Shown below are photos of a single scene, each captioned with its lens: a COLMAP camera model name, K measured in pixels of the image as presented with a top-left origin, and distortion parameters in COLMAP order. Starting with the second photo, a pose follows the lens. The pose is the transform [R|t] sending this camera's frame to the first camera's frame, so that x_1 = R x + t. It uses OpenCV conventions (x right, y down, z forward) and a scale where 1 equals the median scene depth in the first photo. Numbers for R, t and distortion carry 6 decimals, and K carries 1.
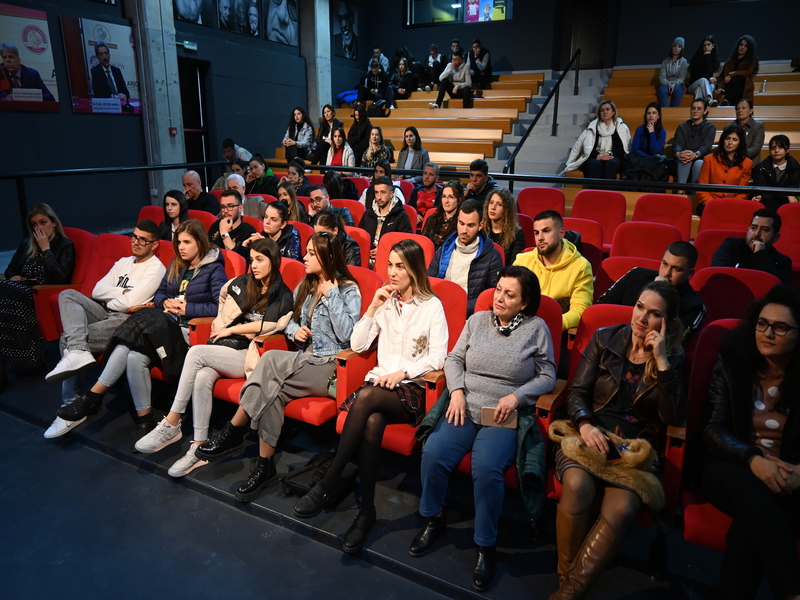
lens RADIAL K [[566.8, 0, 400.0], [0, 566.8, 300.0], [0, 0, 1]] dist [-0.002000, -0.001483]
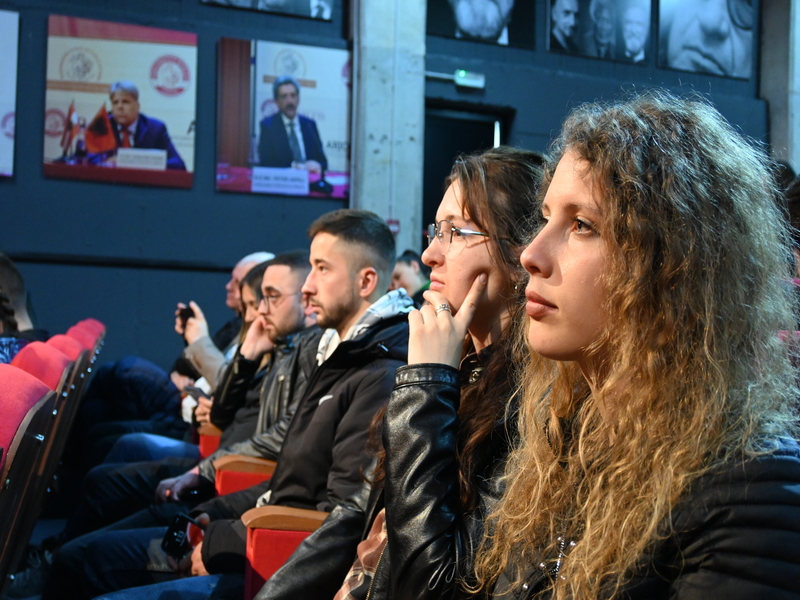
lens RADIAL K [[836.9, 0, 400.0], [0, 836.9, 300.0], [0, 0, 1]] dist [-0.003354, -0.003648]
pose [[0.688419, 0.004696, -0.725298, 0.263973], [-0.238210, 0.945974, -0.219974, -0.117602], [0.685080, 0.324208, 0.652346, 0.891413]]
